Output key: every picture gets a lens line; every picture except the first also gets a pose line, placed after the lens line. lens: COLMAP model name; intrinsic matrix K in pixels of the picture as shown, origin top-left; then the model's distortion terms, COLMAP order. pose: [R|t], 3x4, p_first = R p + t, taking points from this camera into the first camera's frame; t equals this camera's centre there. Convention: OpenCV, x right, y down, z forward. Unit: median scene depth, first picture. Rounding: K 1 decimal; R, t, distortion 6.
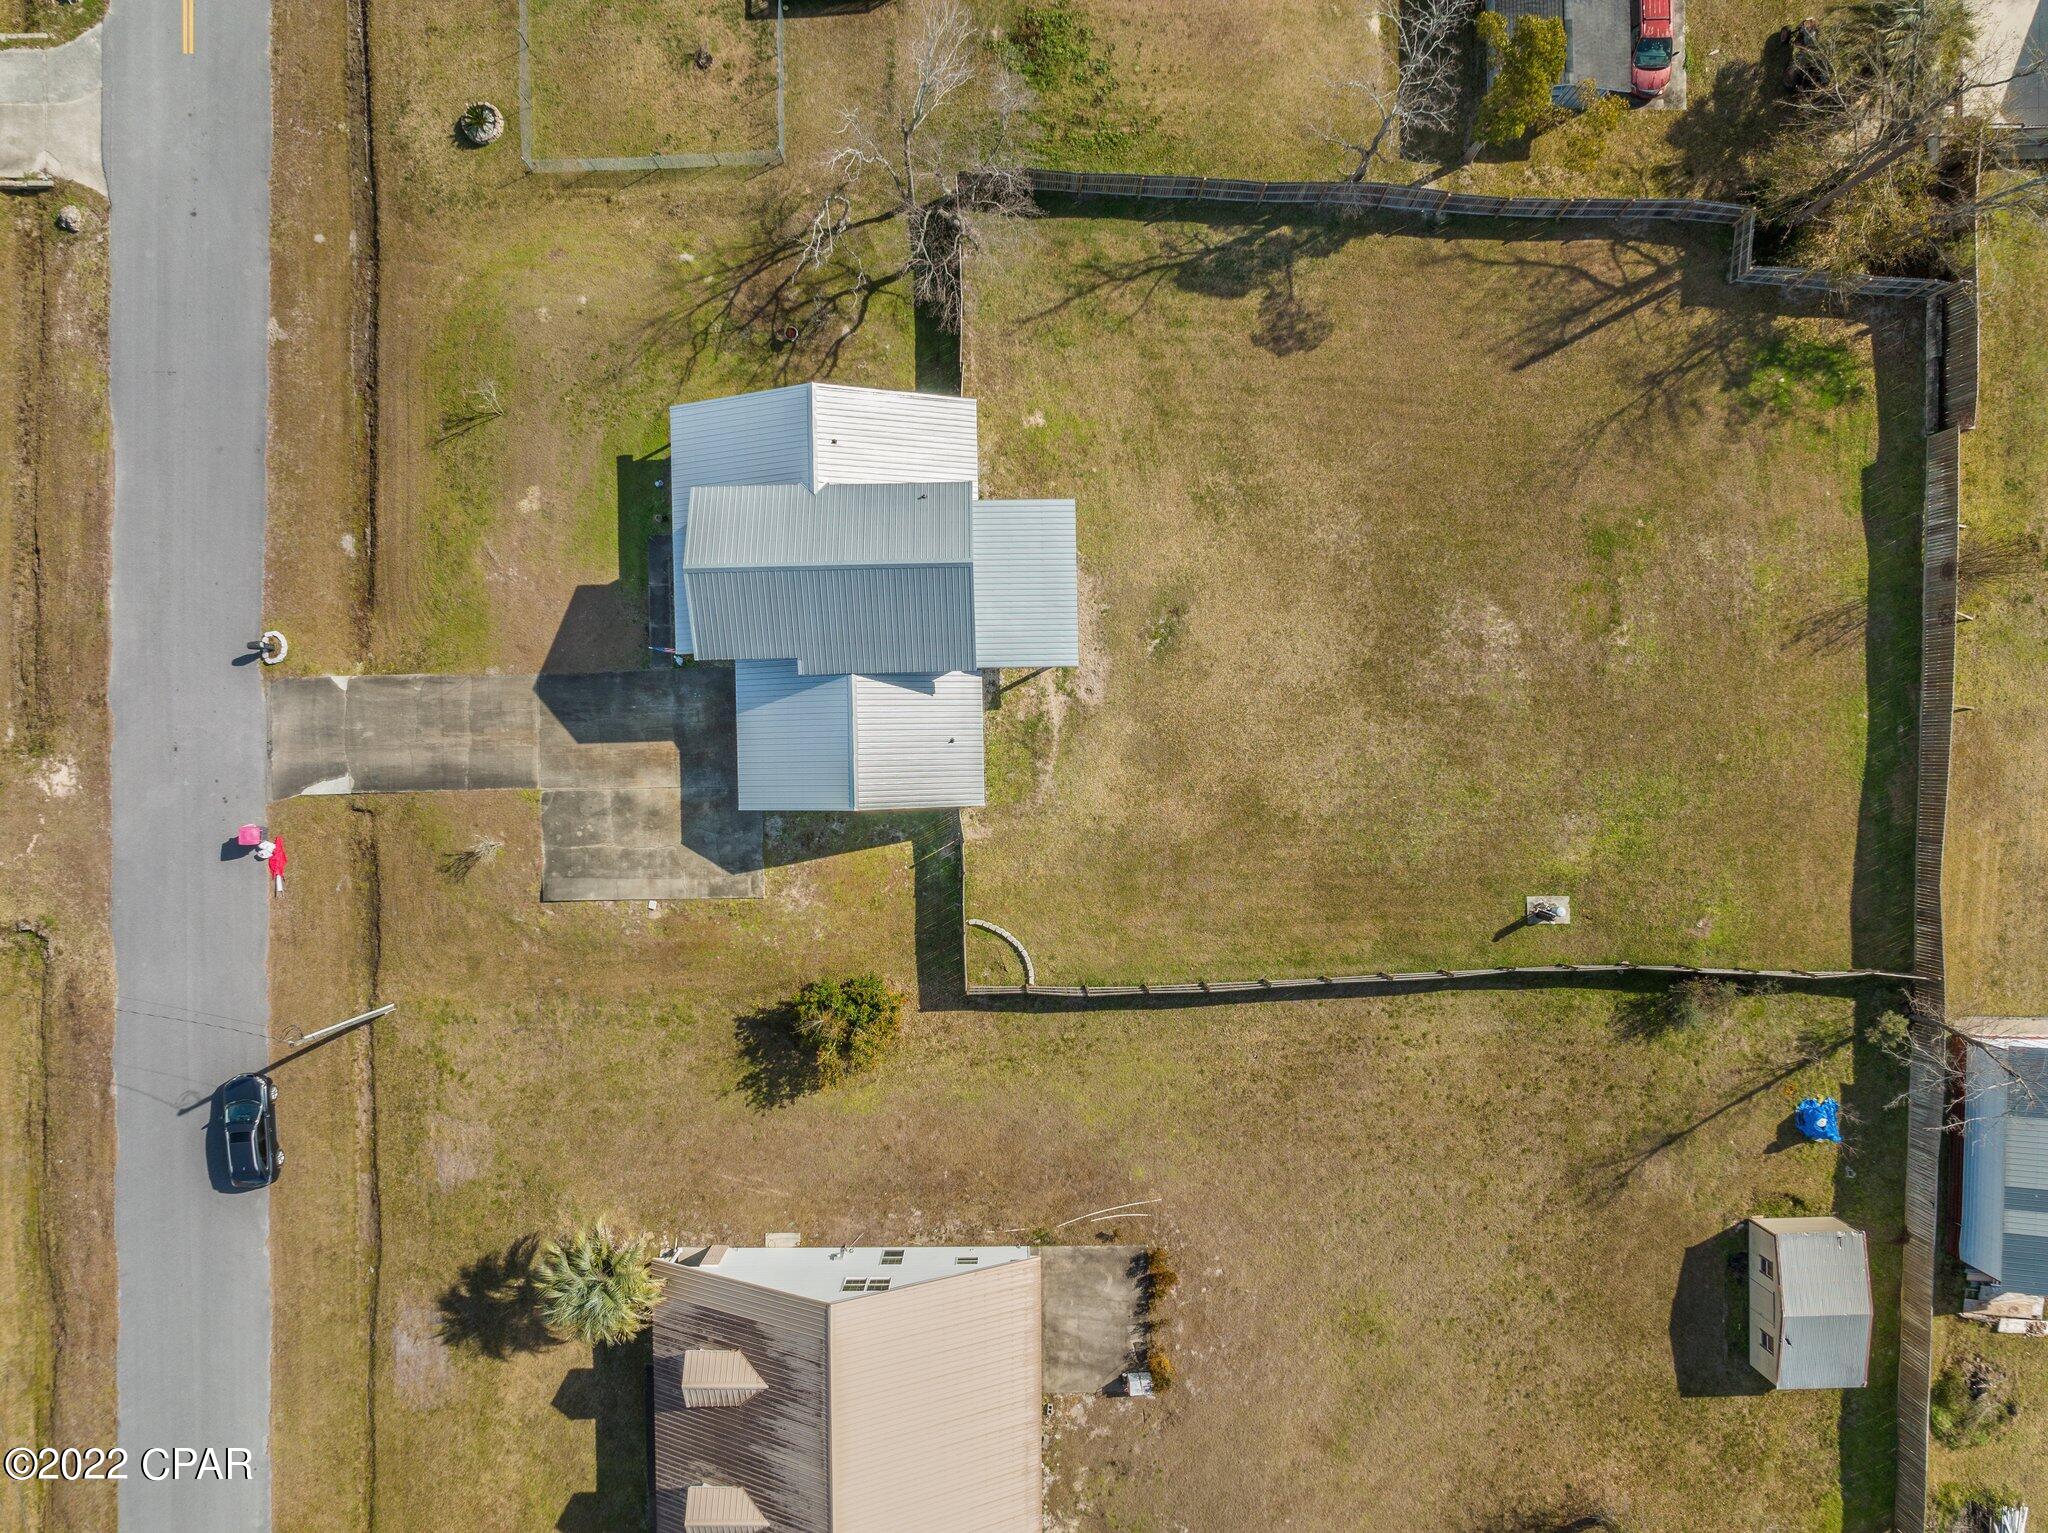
lens RADIAL K [[1446.9, 0, 1024.0], [0, 1446.9, 766.5], [0, 0, 1]] dist [-0.005376, -0.000619]
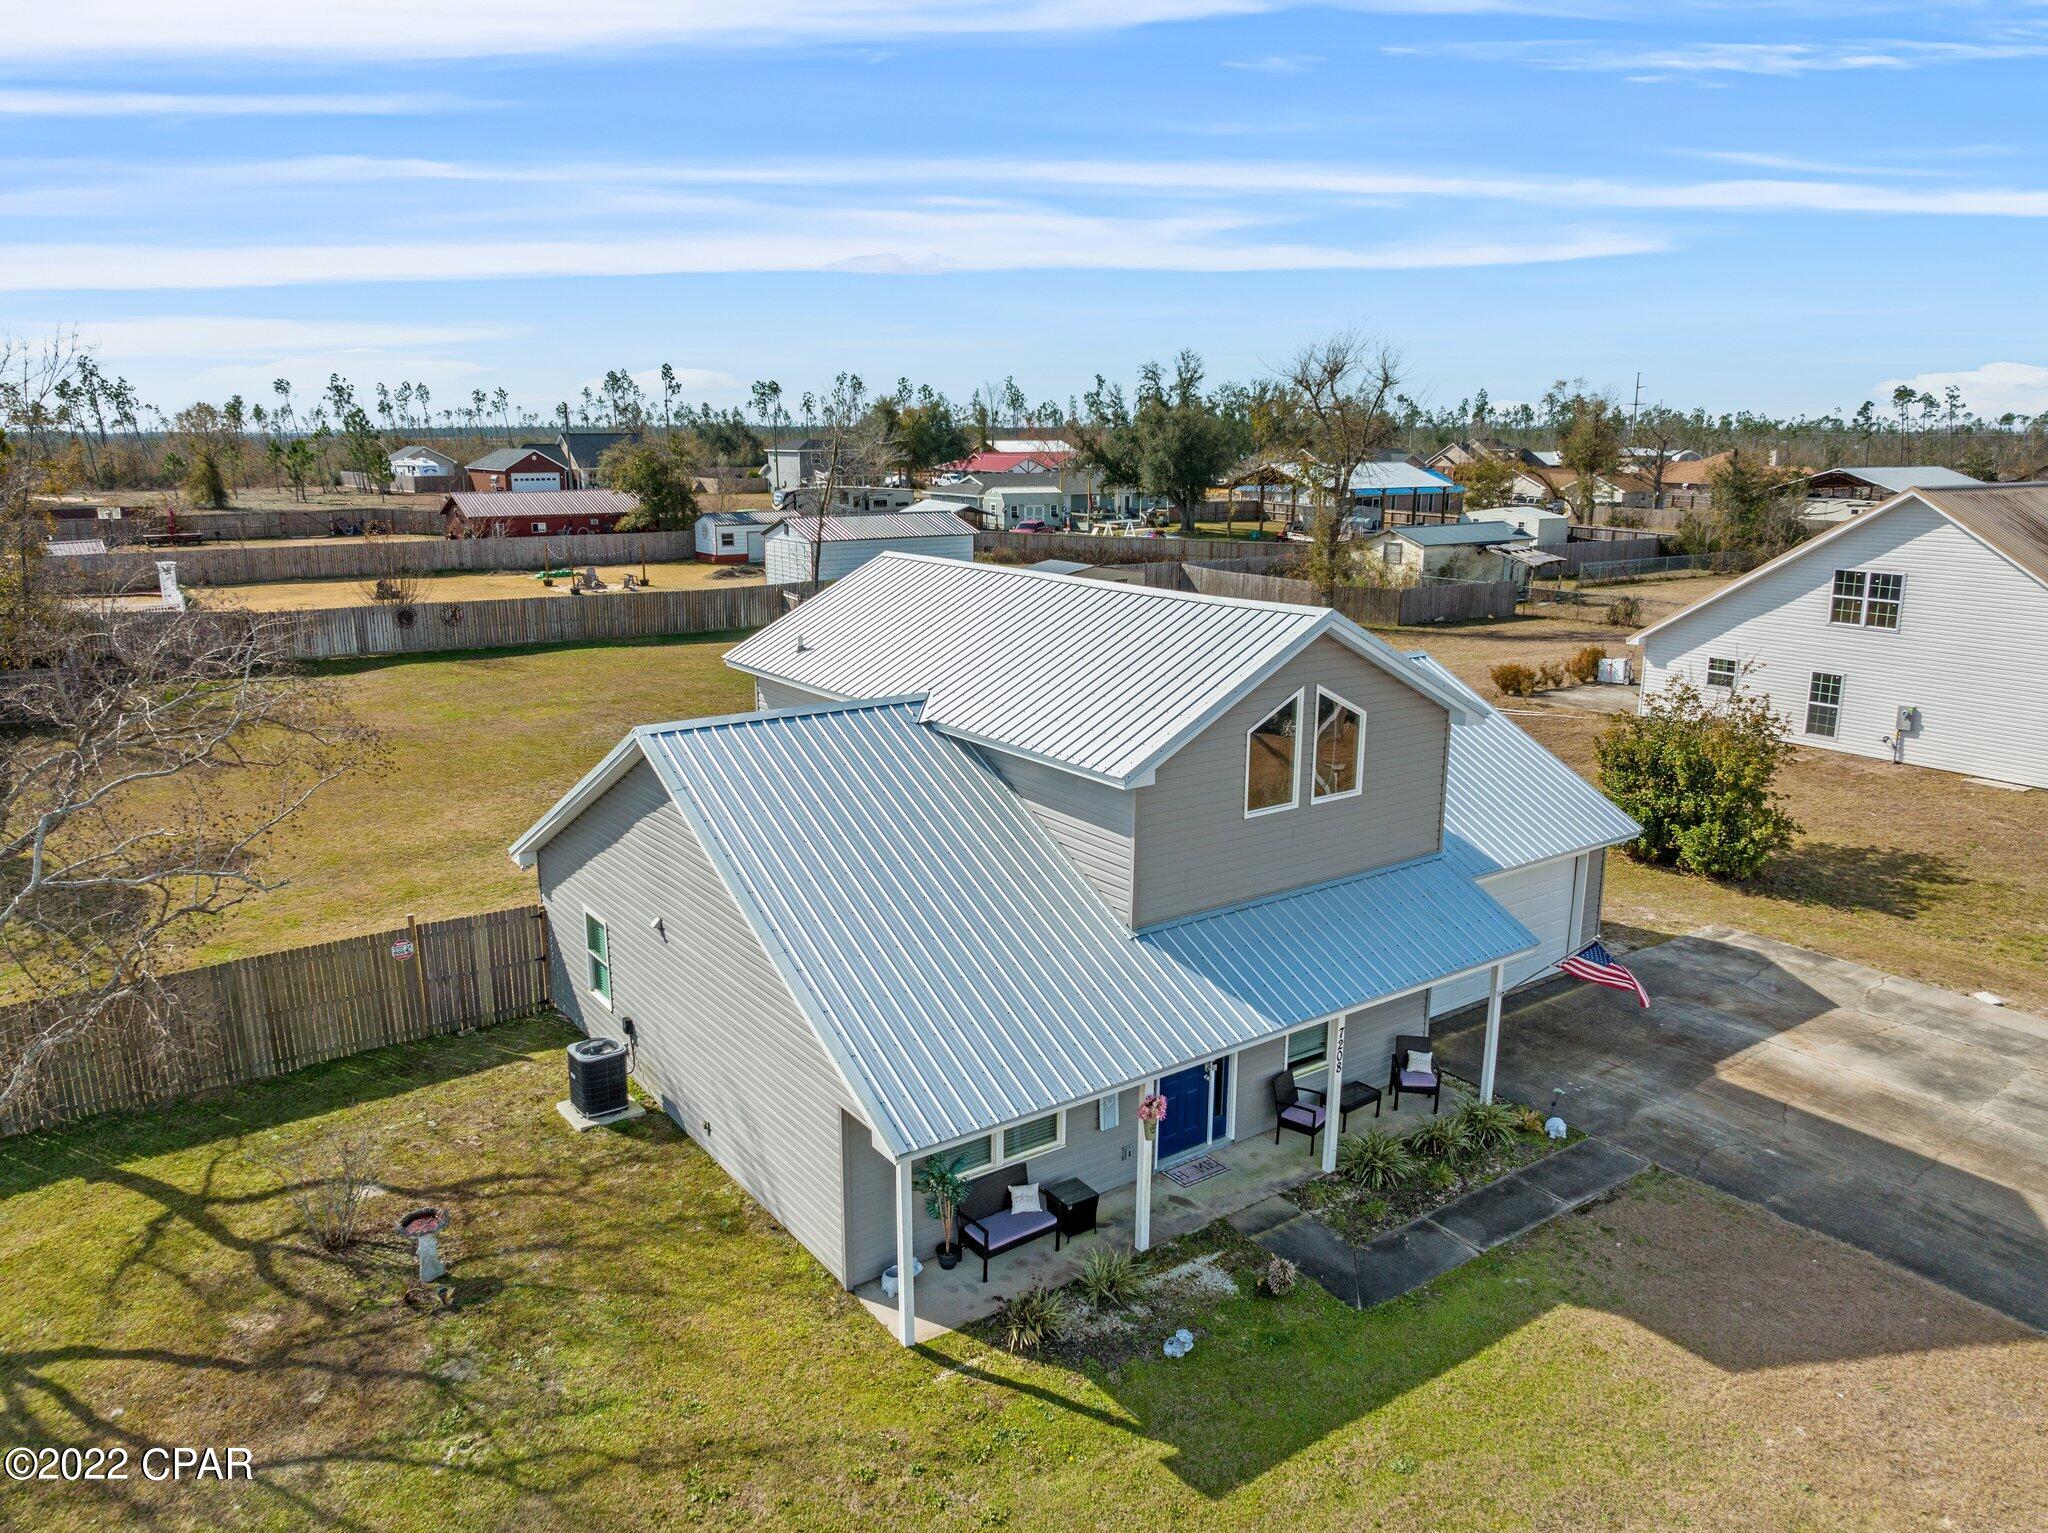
lens RADIAL K [[1430.9, 0, 1012.0], [0, 1430.9, 776.5], [0, 0, 1]] dist [-0.048403, 0.003920]
pose [[-0.560097, -0.198388, 0.804321, -0.409960], [0.828251, -0.154095, 0.538753, -0.333628], [0.017060, 0.967934, 0.250623, 0.846808]]
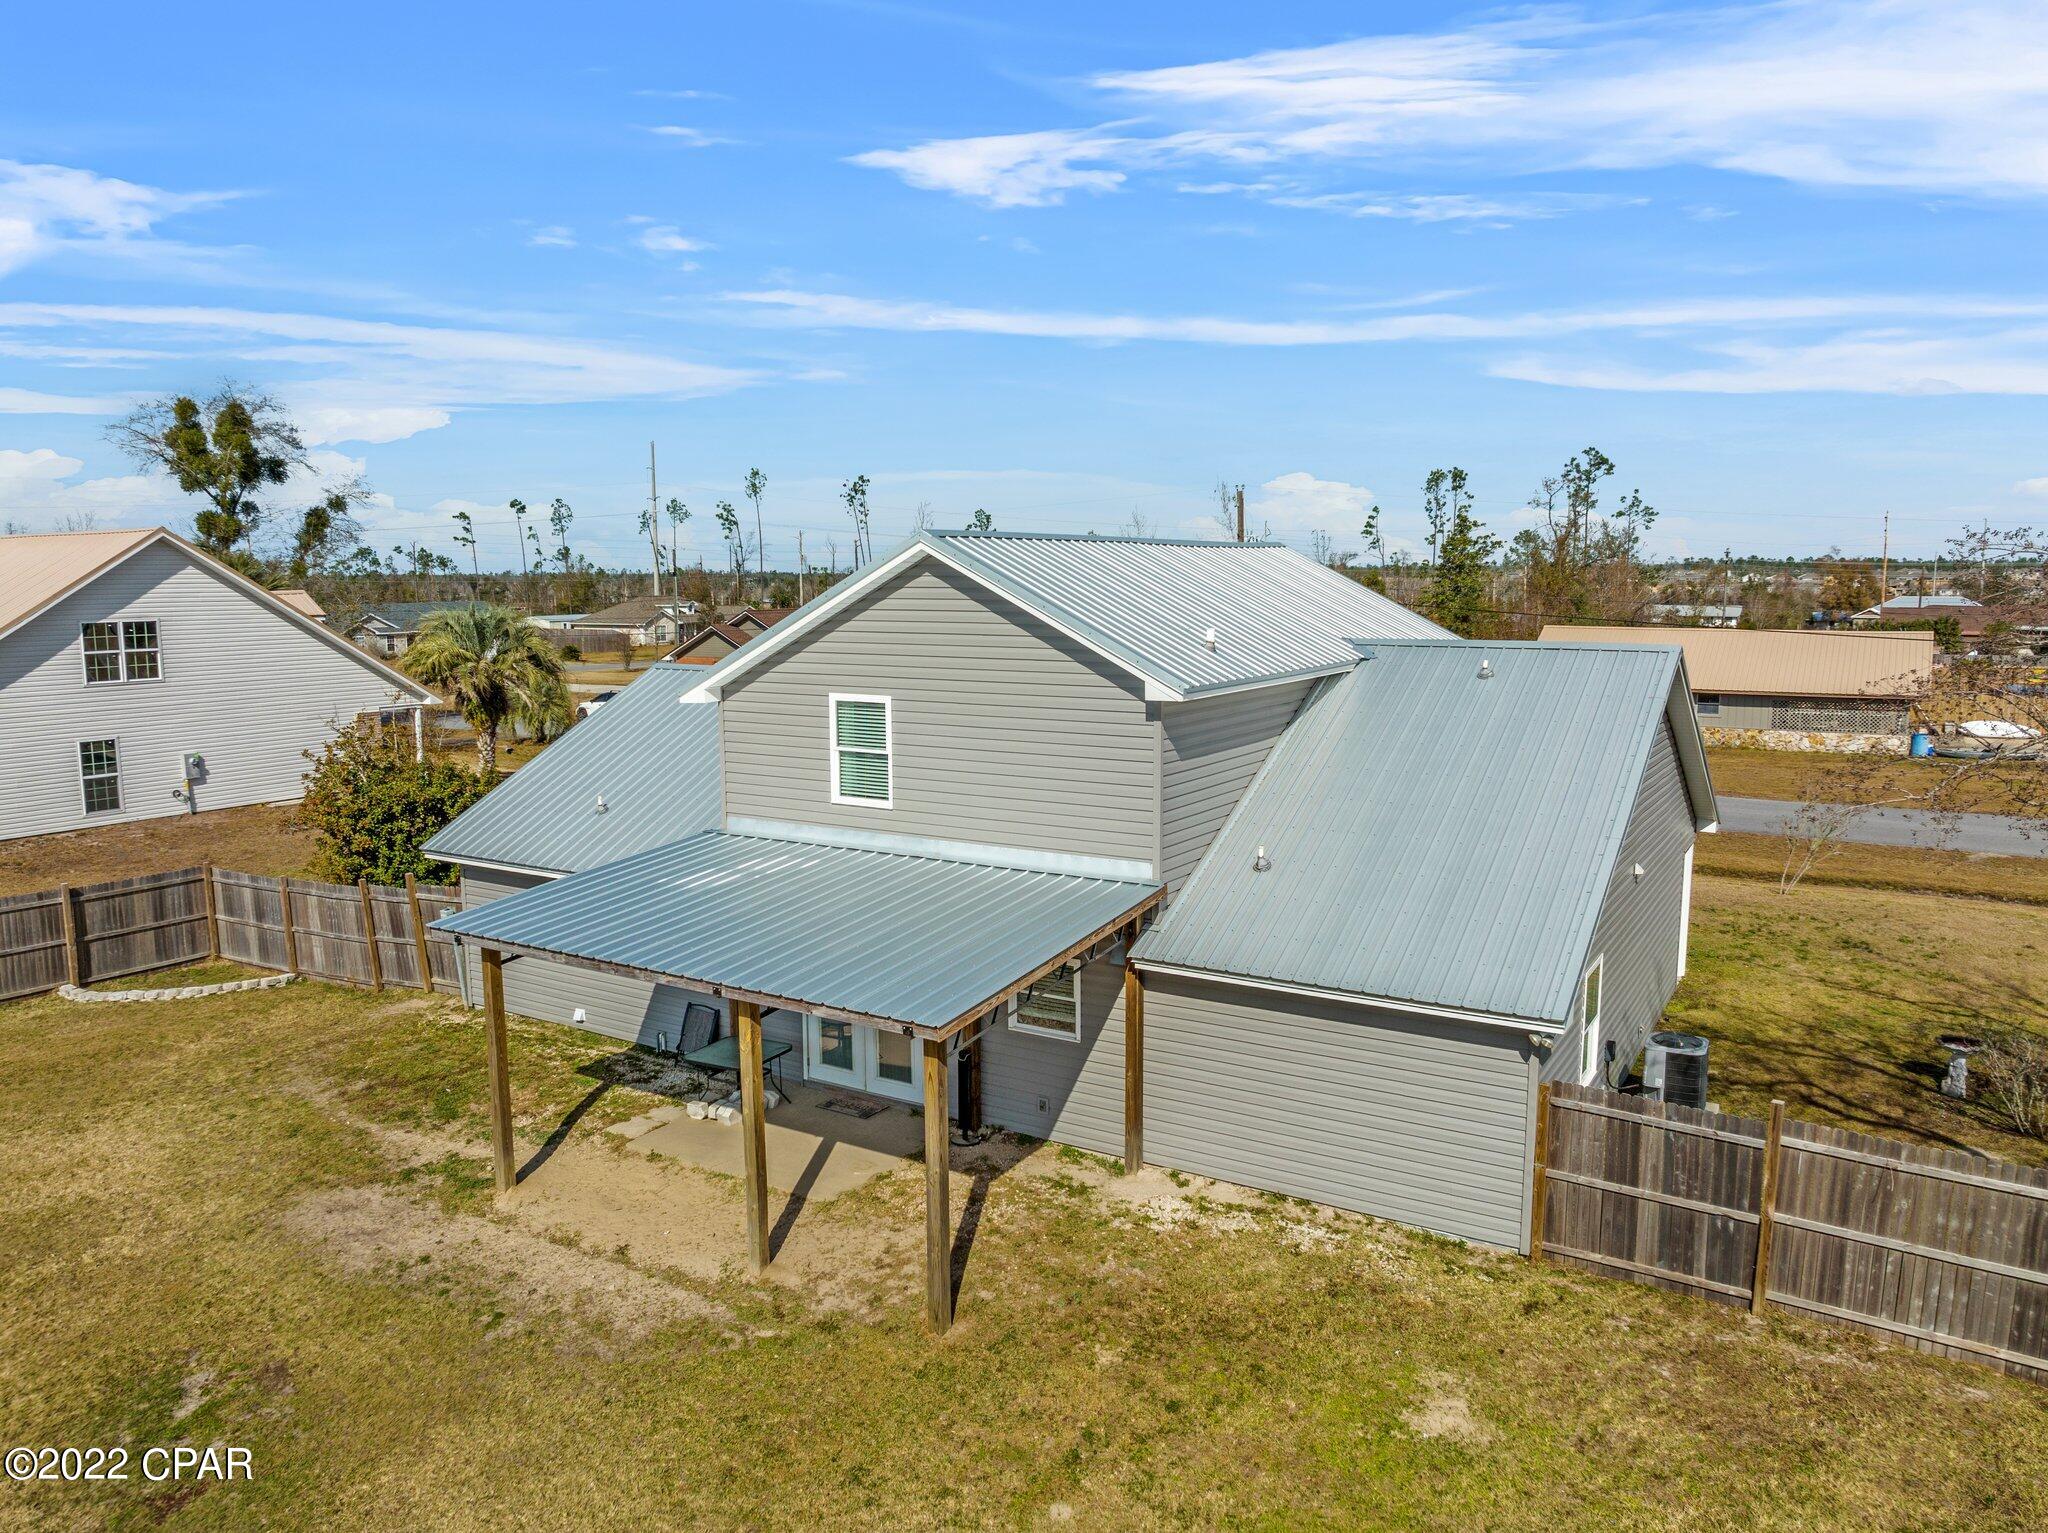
lens RADIAL K [[1430.9, 0, 1012.0], [0, 1430.9, 776.5], [0, 0, 1]] dist [-0.048403, 0.003920]
pose [[-0.570941, 0.113803, -0.813065, 0.163387], [-0.820769, -0.102143, 0.562054, -0.292087], [-0.019085, 0.988239, 0.151723, 0.890837]]
